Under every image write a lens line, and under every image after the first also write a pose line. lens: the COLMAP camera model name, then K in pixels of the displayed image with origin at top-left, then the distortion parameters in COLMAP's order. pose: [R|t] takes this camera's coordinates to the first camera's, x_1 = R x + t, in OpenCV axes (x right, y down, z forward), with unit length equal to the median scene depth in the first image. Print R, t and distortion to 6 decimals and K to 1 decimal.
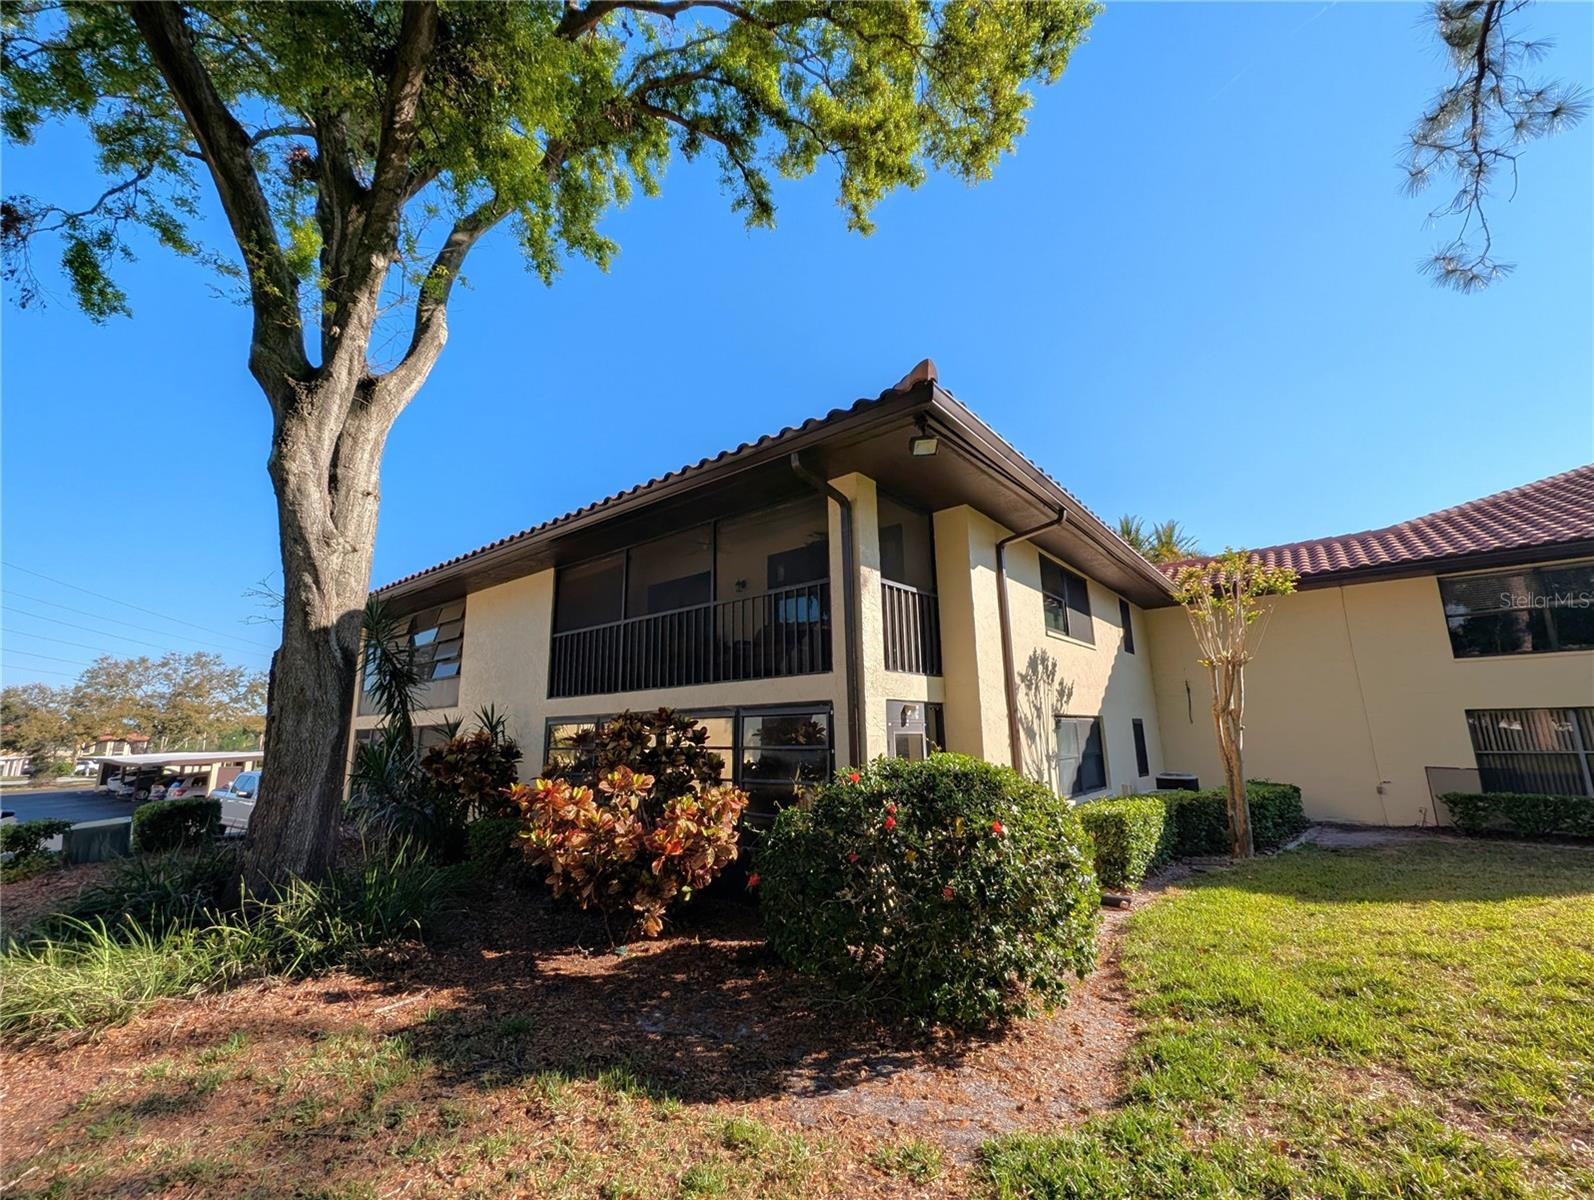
lens RADIAL K [[643.3, 0, 797.0], [0, 643.3, 600.0], [0, 0, 1]] dist [0.019059, -0.000054]
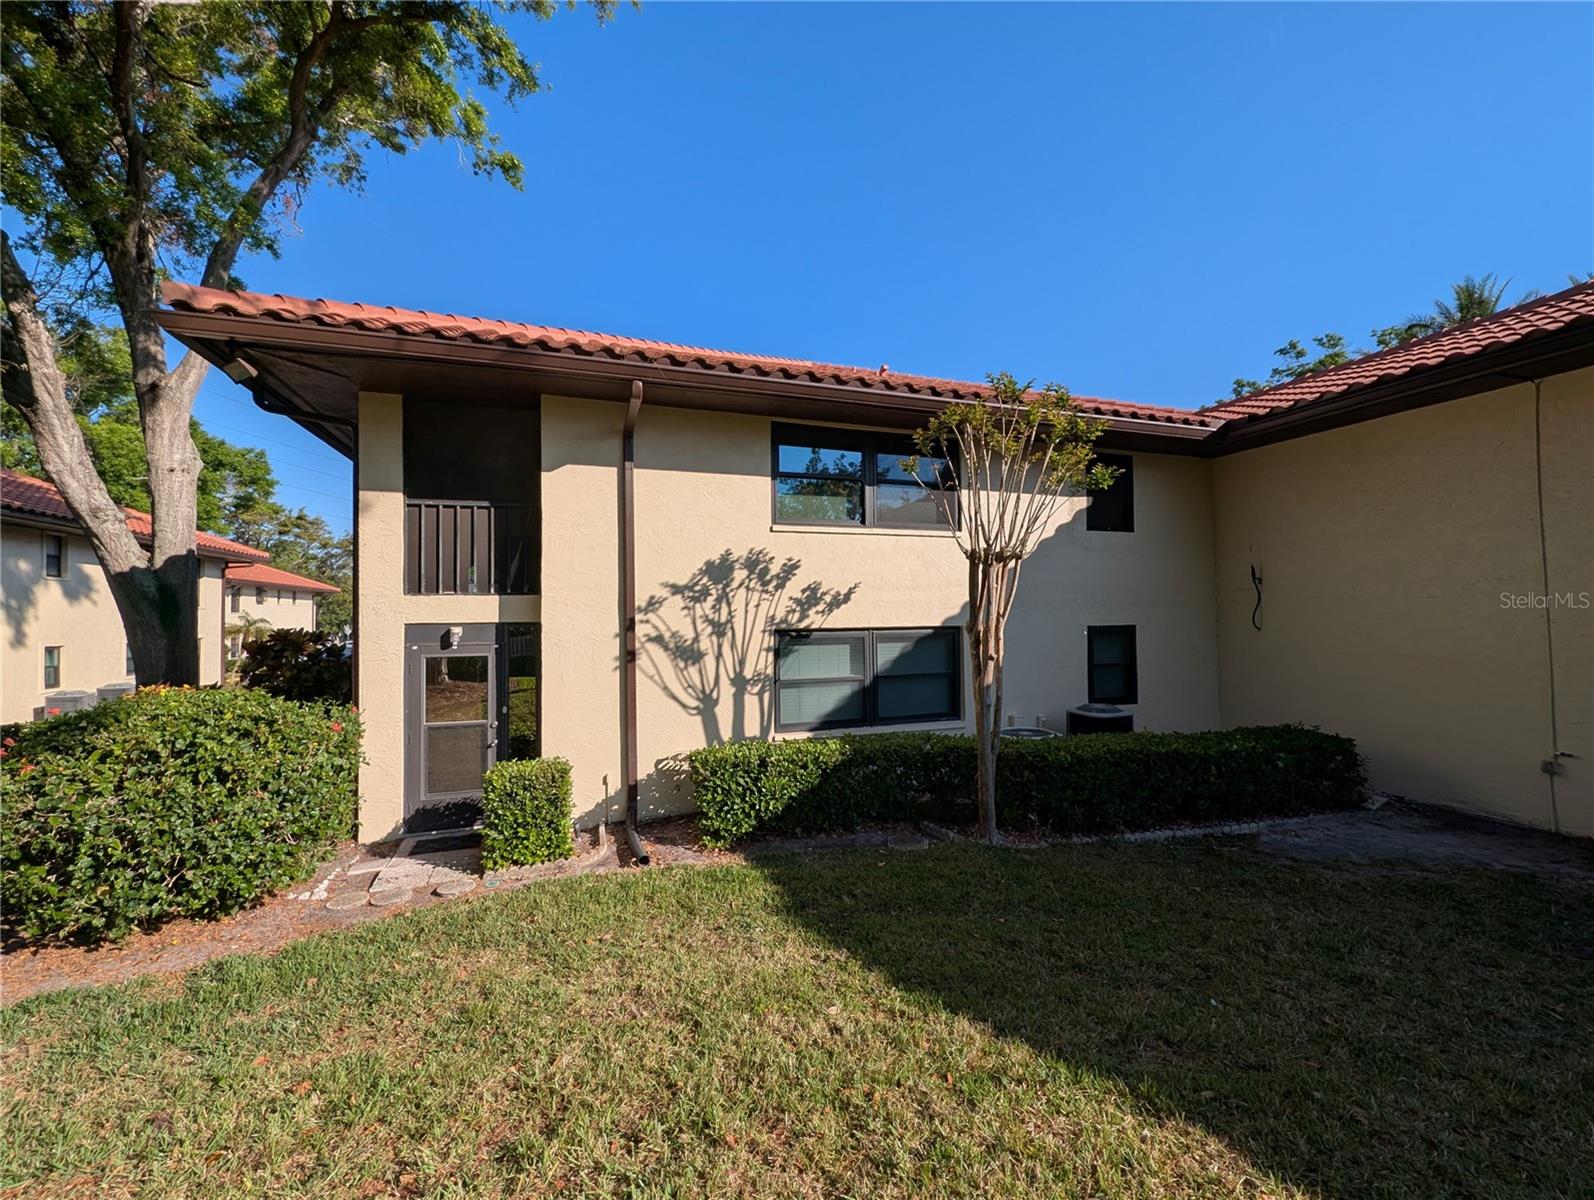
lens RADIAL K [[643.3, 0, 797.0], [0, 643.3, 600.0], [0, 0, 1]] dist [0.019059, -0.000054]
pose [[0.849694, -0.005578, -0.527246, 1.110462], [0.100546, 0.983310, 0.151633, 0.027349], [0.517600, -0.181854, 0.836073, 0.450483]]
